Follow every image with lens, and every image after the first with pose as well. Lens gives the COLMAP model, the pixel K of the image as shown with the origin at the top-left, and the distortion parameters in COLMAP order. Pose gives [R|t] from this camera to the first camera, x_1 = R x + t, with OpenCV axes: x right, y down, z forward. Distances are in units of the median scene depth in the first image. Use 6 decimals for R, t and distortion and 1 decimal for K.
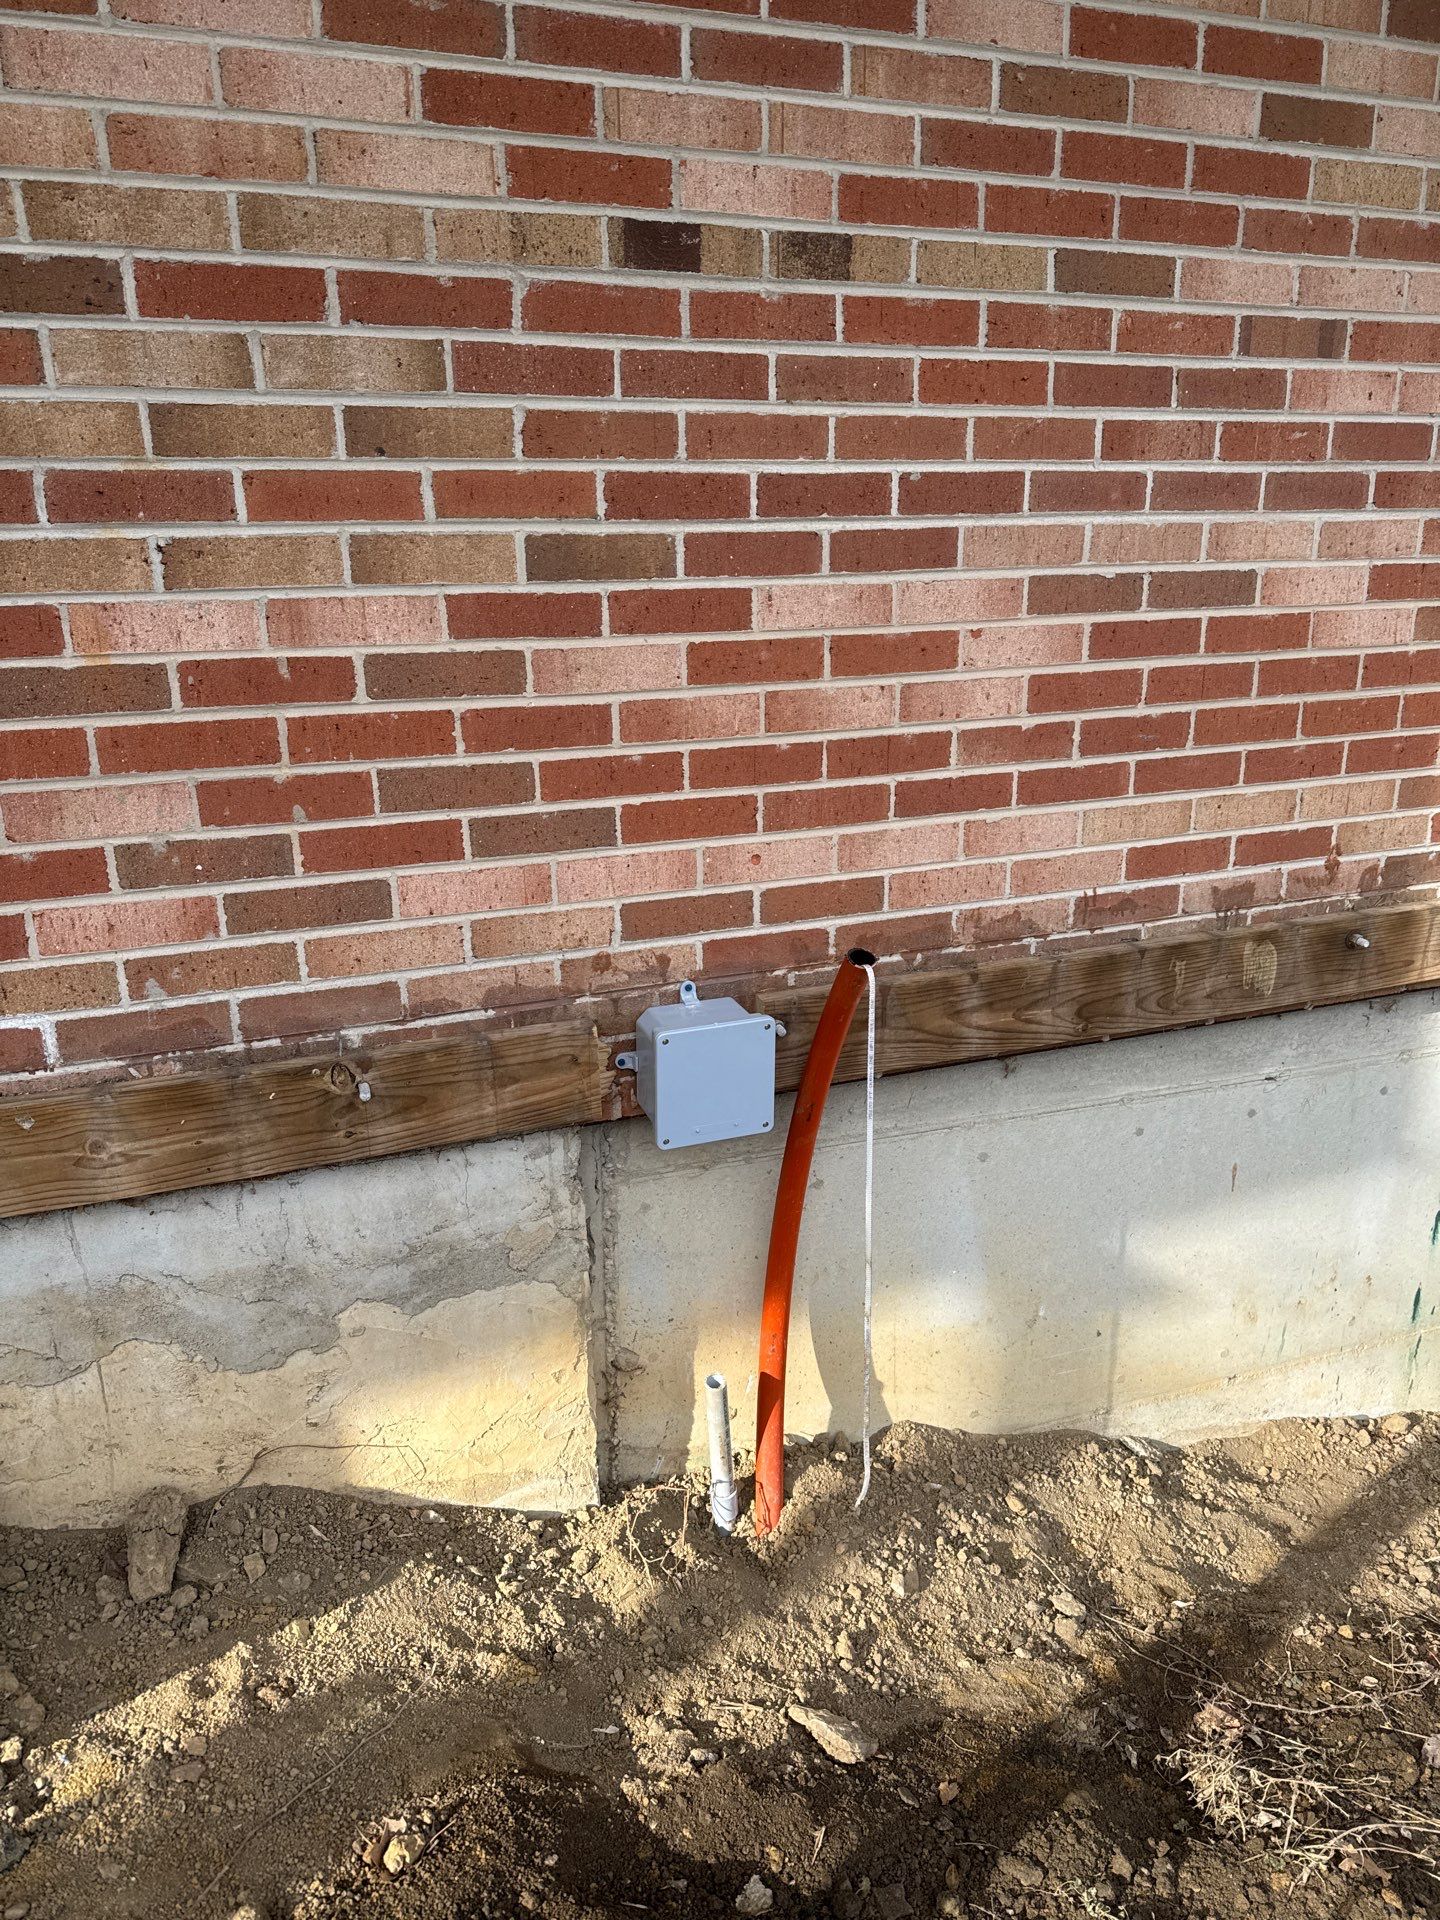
lens RADIAL K [[1324.0, 0, 715.5], [0, 1324.0, 972.8], [0, 0, 1]] dist [0.187224, -0.377395]
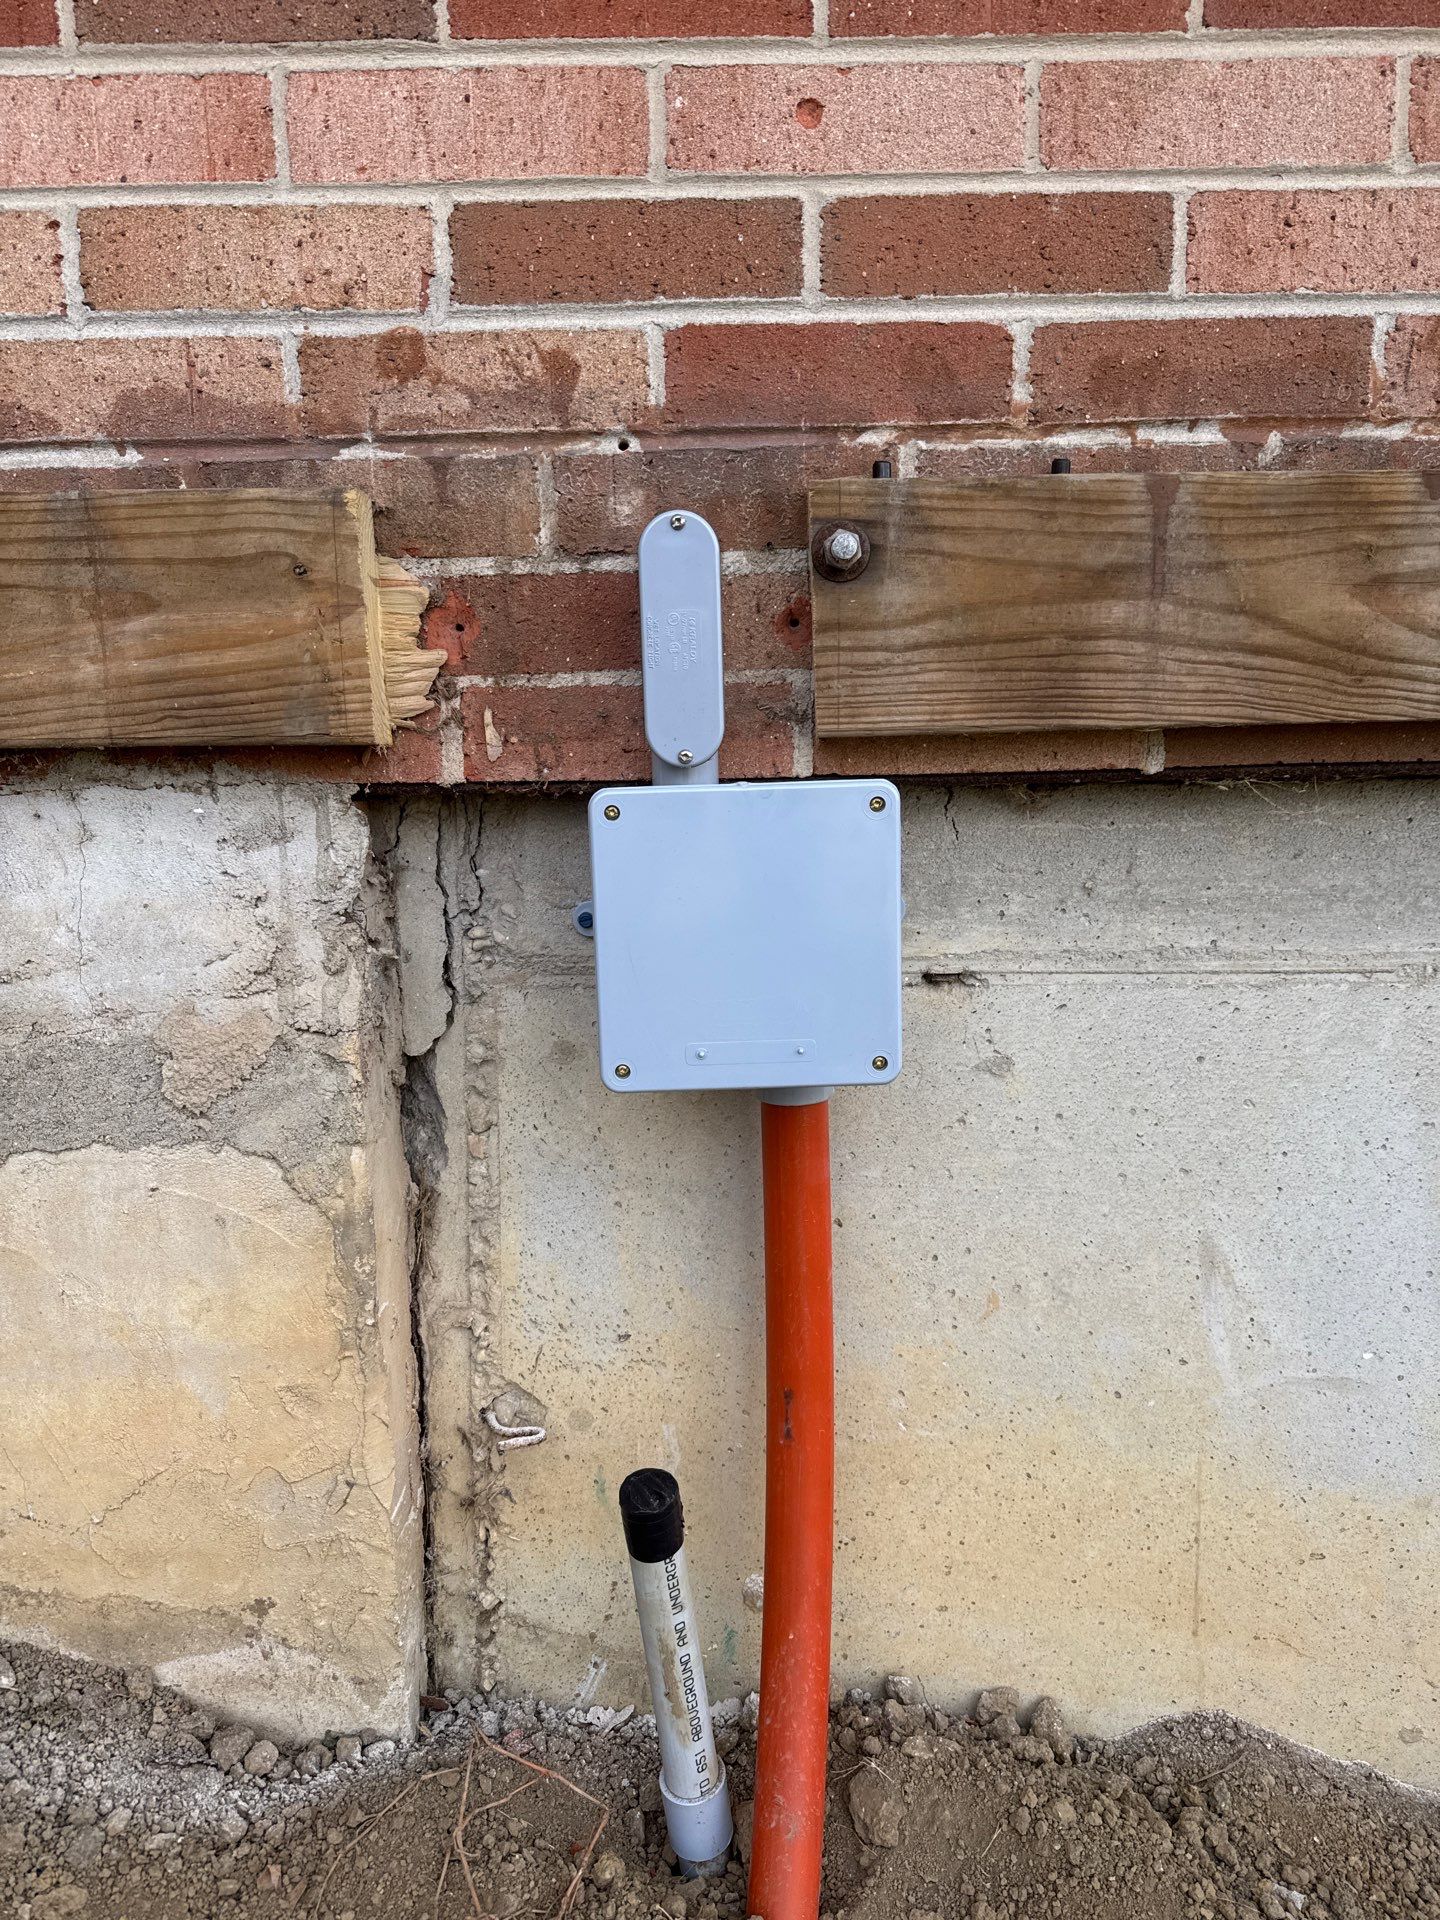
lens RADIAL K [[1351.7, 0, 711.3], [0, 1351.7, 951.7], [0, 0, 1]] dist [0.020155, -0.031047]
pose [[0.939484, 0.051765, -0.338658, 0.157805], [-0.100203, 0.986810, -0.127140, 0.221217], [0.327610, 0.153381, 0.932280, 0.682911]]
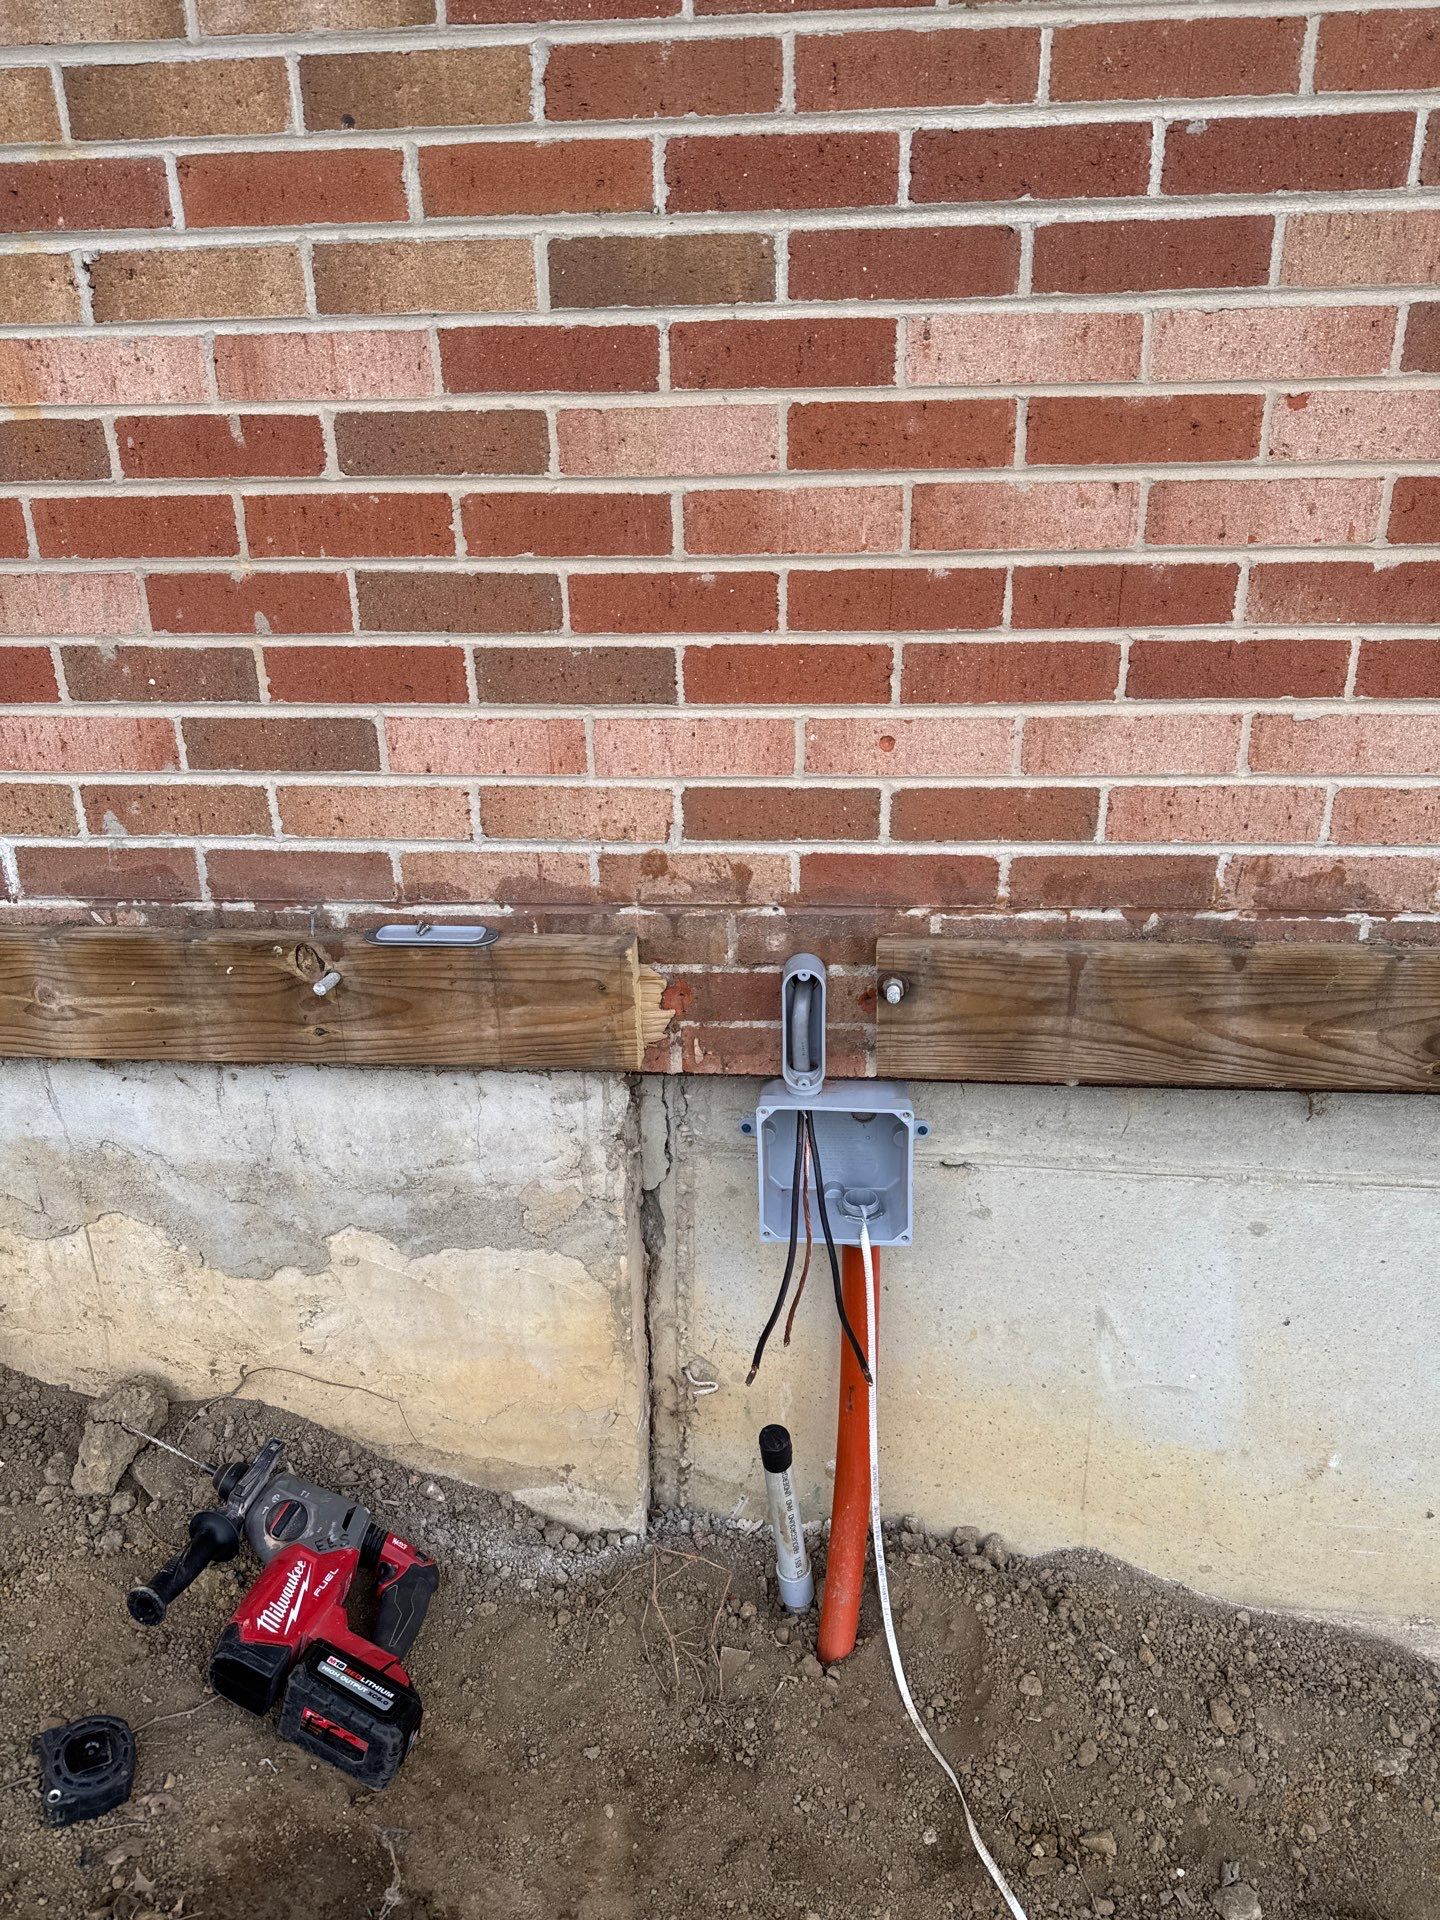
lens RADIAL K [[1324.0, 0, 715.5], [0, 1324.0, 972.8], [0, 0, 1]] dist [0.187224, -0.377395]
pose [[0.902079, 0.160762, -0.400510, 0.255897], [-0.129139, 0.986059, 0.104935, -0.030587], [0.411796, -0.042938, 0.910264, 0.344014]]
